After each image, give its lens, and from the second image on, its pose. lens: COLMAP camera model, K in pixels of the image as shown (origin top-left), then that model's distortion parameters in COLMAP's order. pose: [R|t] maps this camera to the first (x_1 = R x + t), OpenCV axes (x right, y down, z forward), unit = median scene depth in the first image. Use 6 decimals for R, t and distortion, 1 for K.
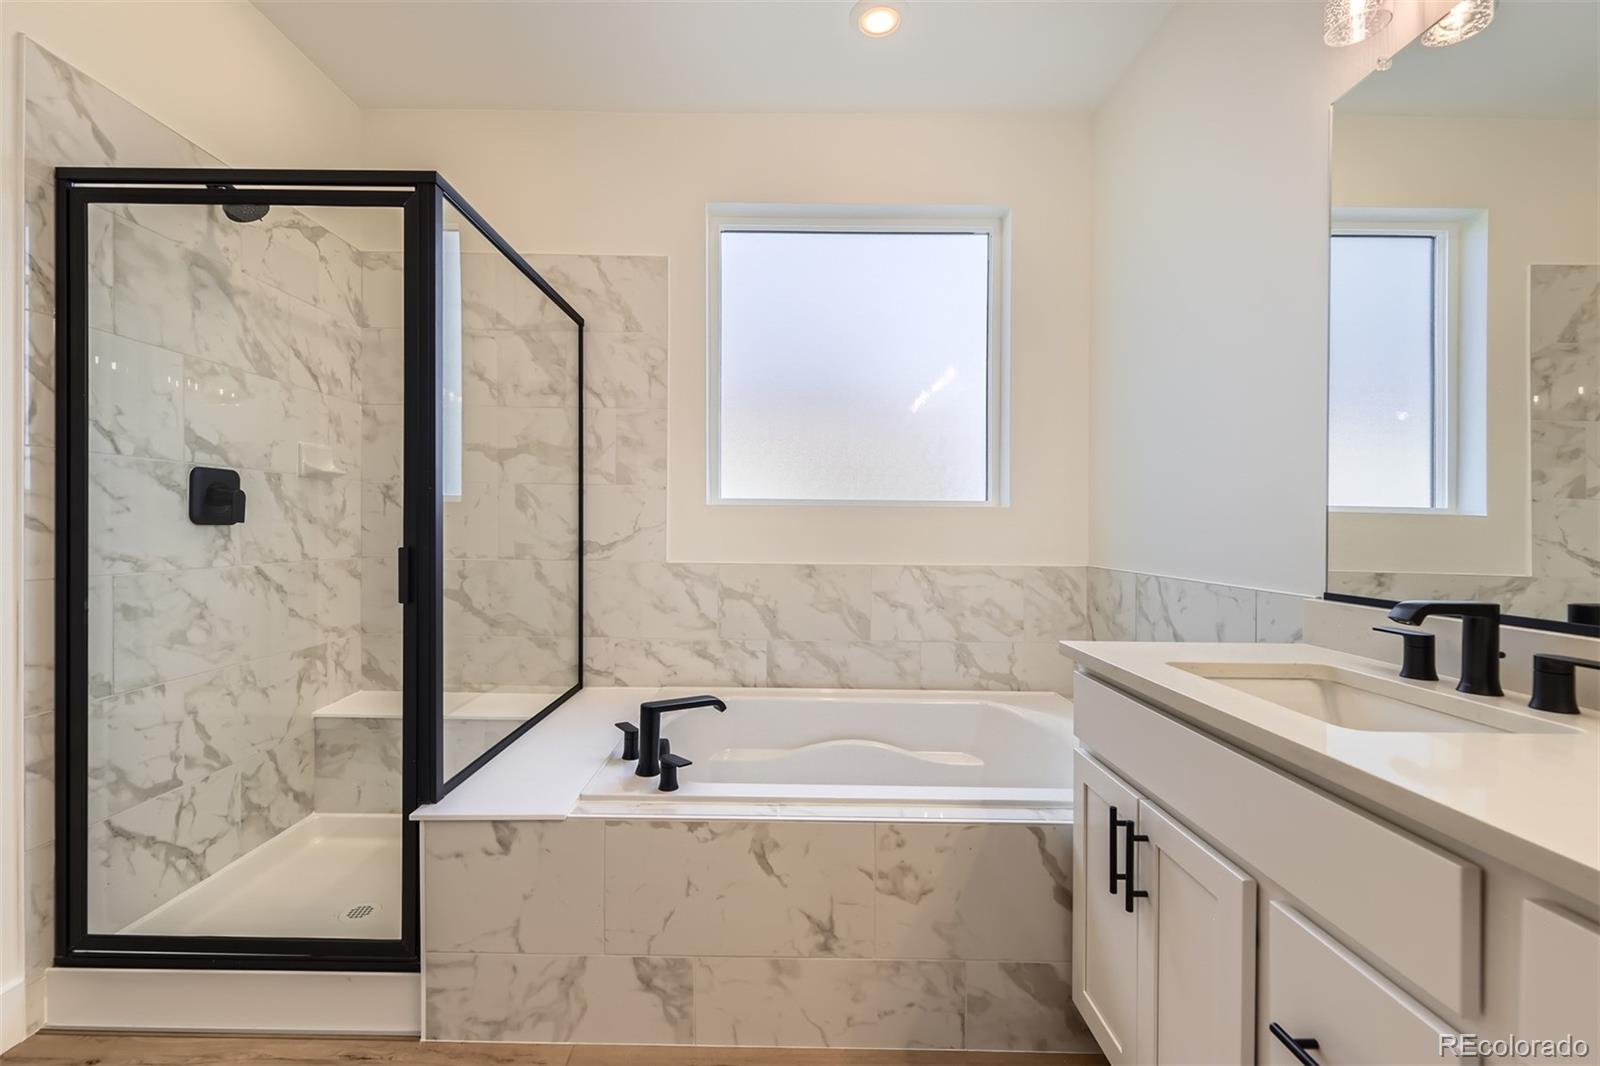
lens RADIAL K [[650.6, 0, 791.5], [0, 650.6, 527.7], [0, 0, 1]] dist [0.012607, -0.005106]
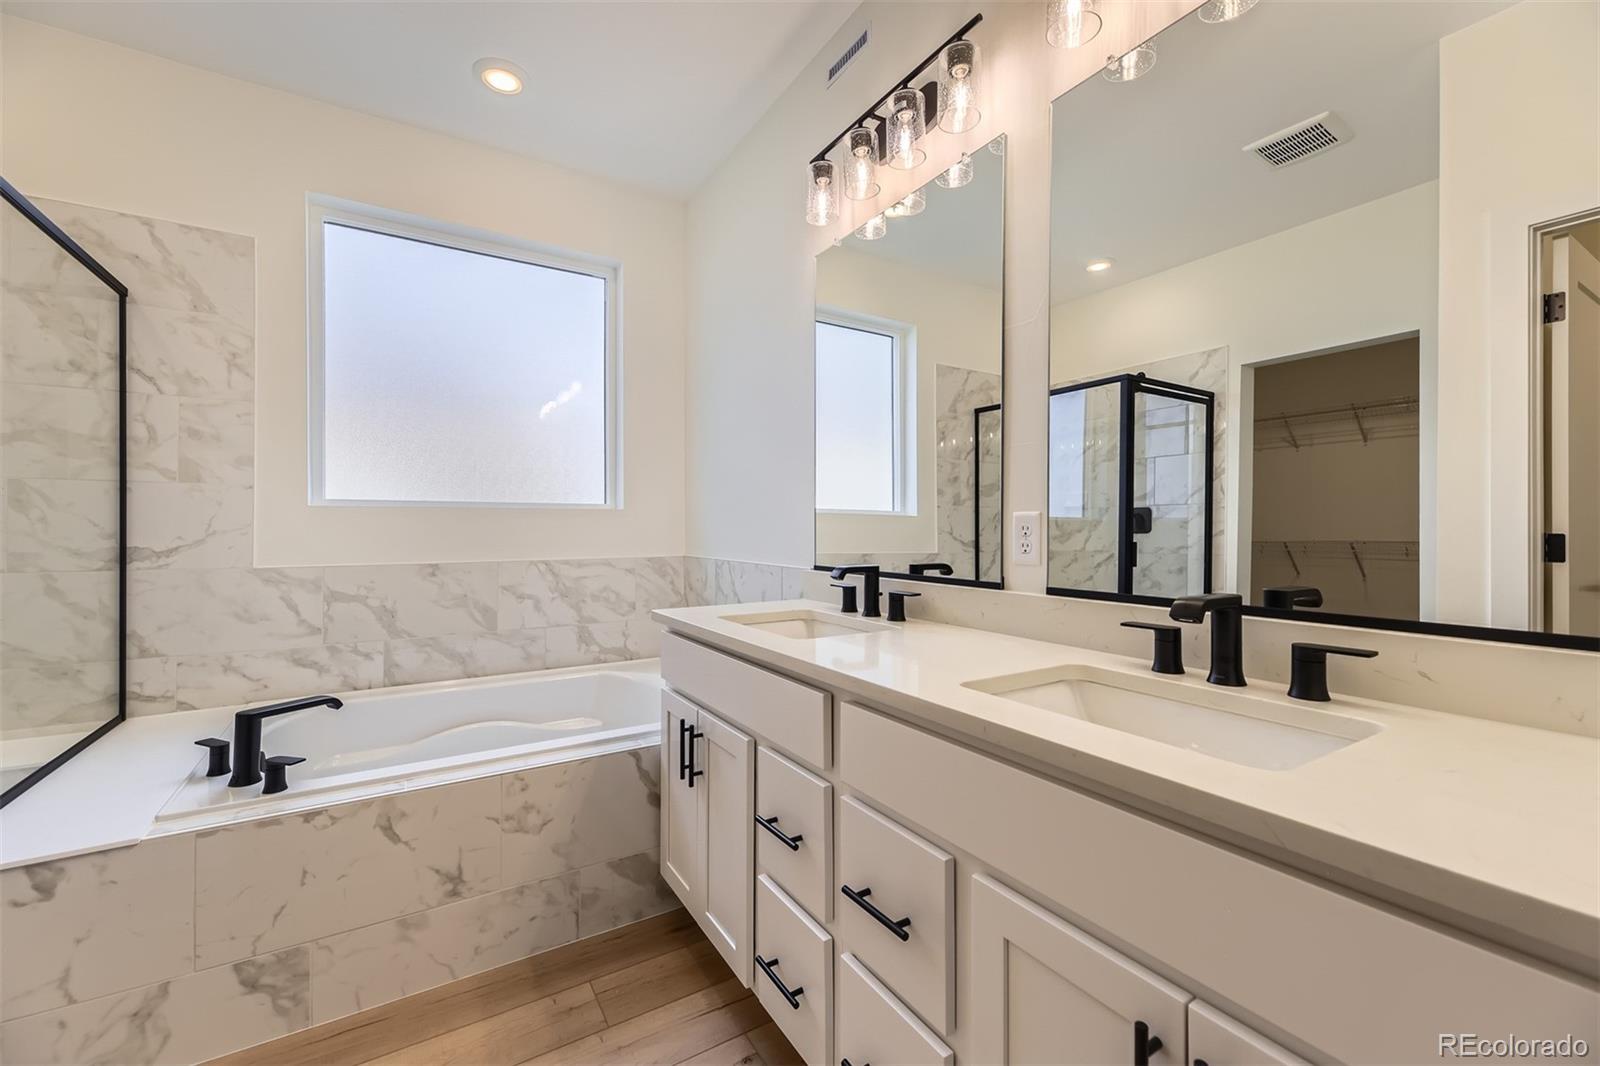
lens RADIAL K [[650.6, 0, 803.7], [0, 650.6, 514.8], [0, 0, 1]] dist [0.012607, -0.005106]
pose [[0.846917, -0.001067, 0.531724, -0.036982], [0.010782, 0.999827, -0.015168, 0.000818], [-0.531615, 0.018580, 0.846782, -0.302250]]
